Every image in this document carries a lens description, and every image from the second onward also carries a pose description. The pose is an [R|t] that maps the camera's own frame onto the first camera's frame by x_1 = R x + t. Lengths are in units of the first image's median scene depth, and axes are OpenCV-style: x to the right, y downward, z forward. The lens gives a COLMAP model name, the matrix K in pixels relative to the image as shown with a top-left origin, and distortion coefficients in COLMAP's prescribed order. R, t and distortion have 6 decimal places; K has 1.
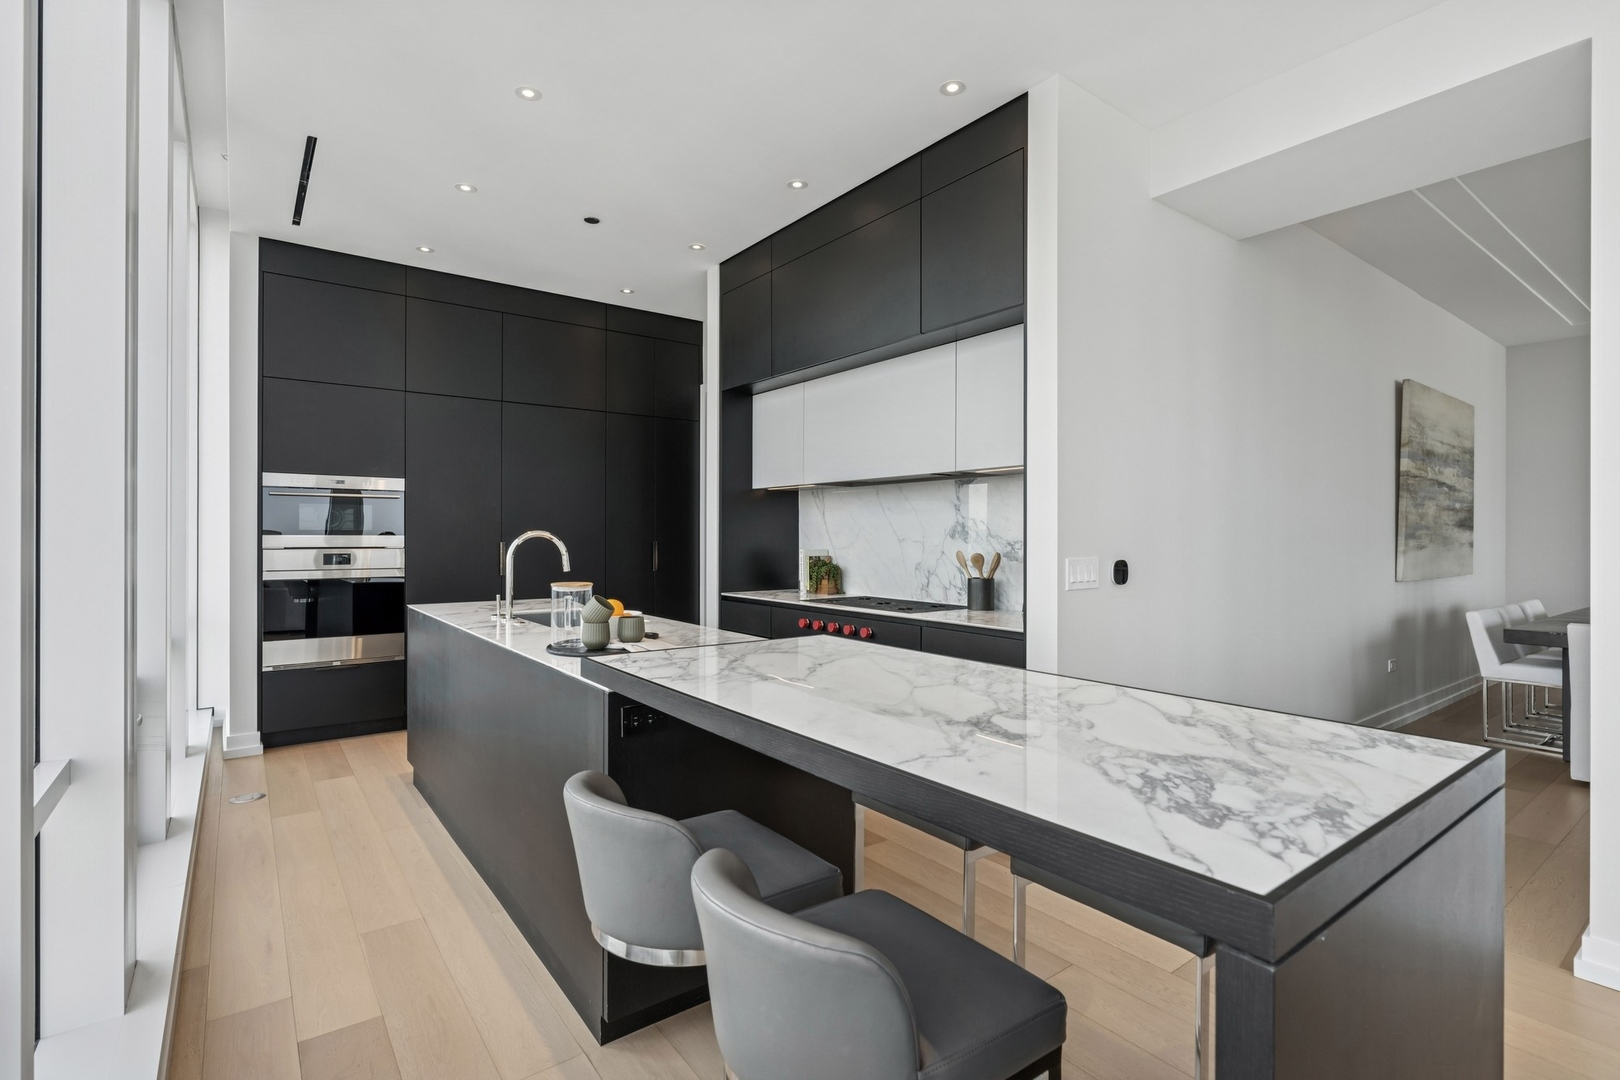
lens RADIAL K [[748.6, 0, 798.6], [0, 748.6, 536.5], [0, 0, 1]] dist [0.000300, -0.000112]
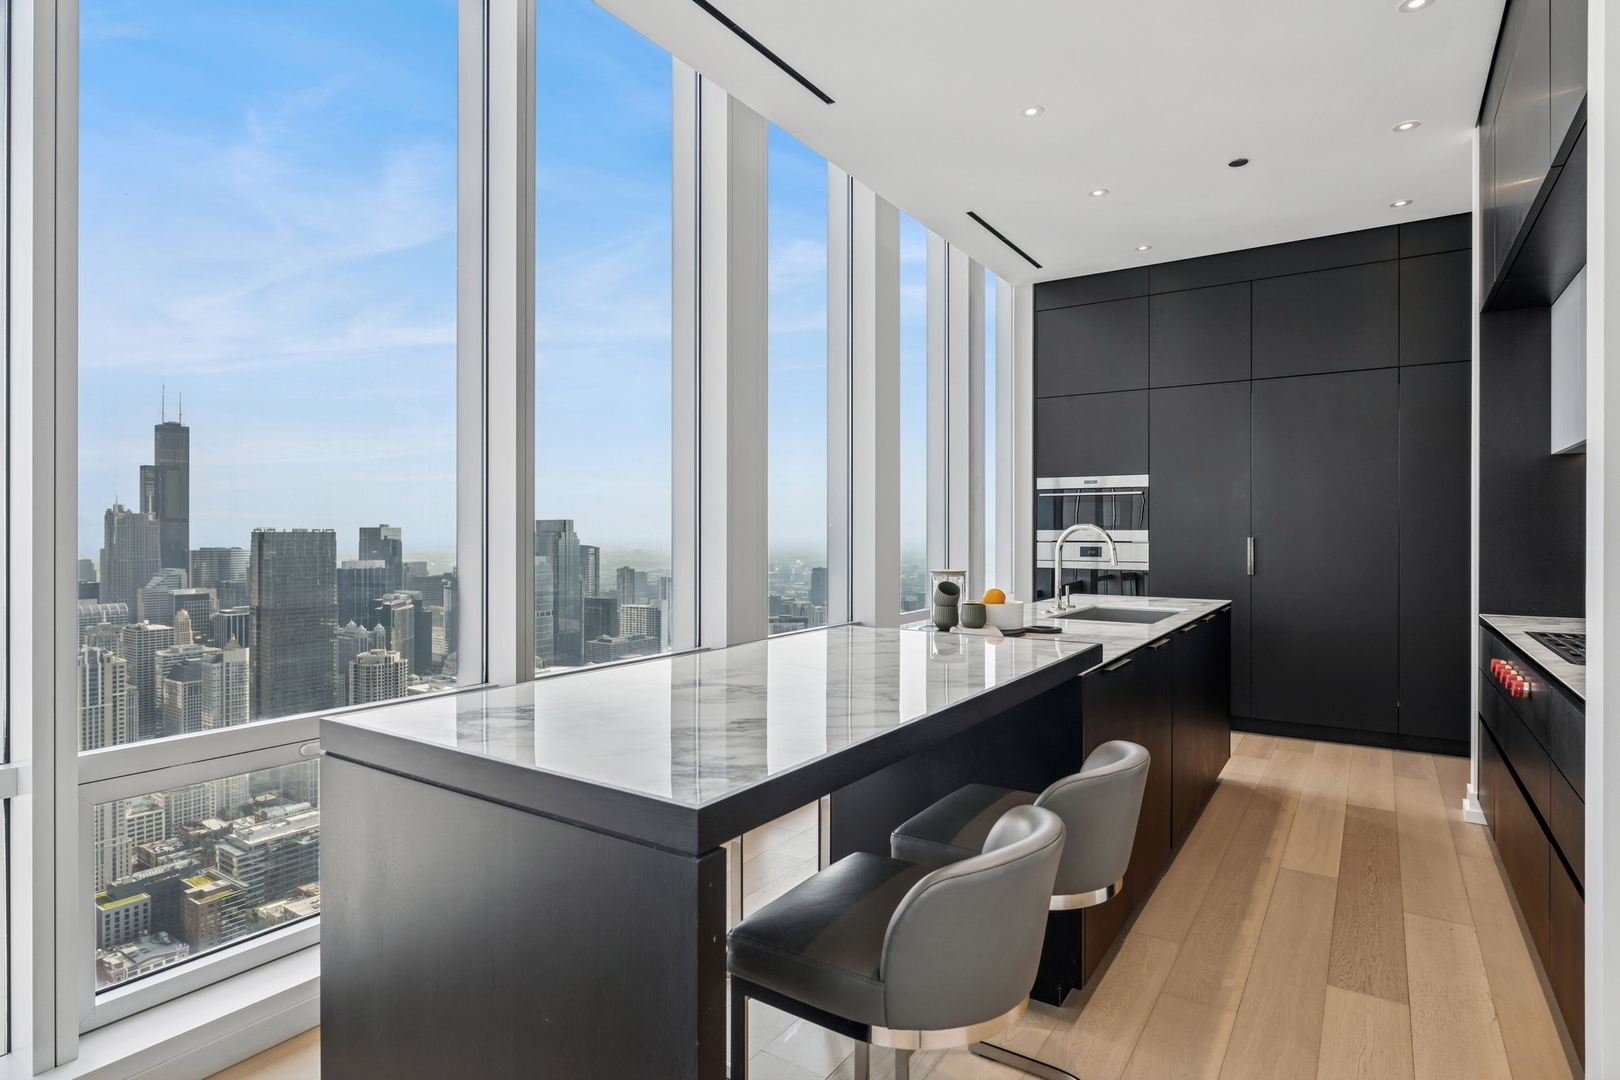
lens RADIAL K [[840.6, 0, 813.4], [0, 840.6, 534.8], [0, 0, 1]] dist [-0.018233, -0.001235]
pose [[0.347146, 0.000574, -0.937811, 0.425403], [-0.003694, 0.999993, -0.000755, 0.008084], [0.937804, 0.003726, 0.347146, 0.194804]]
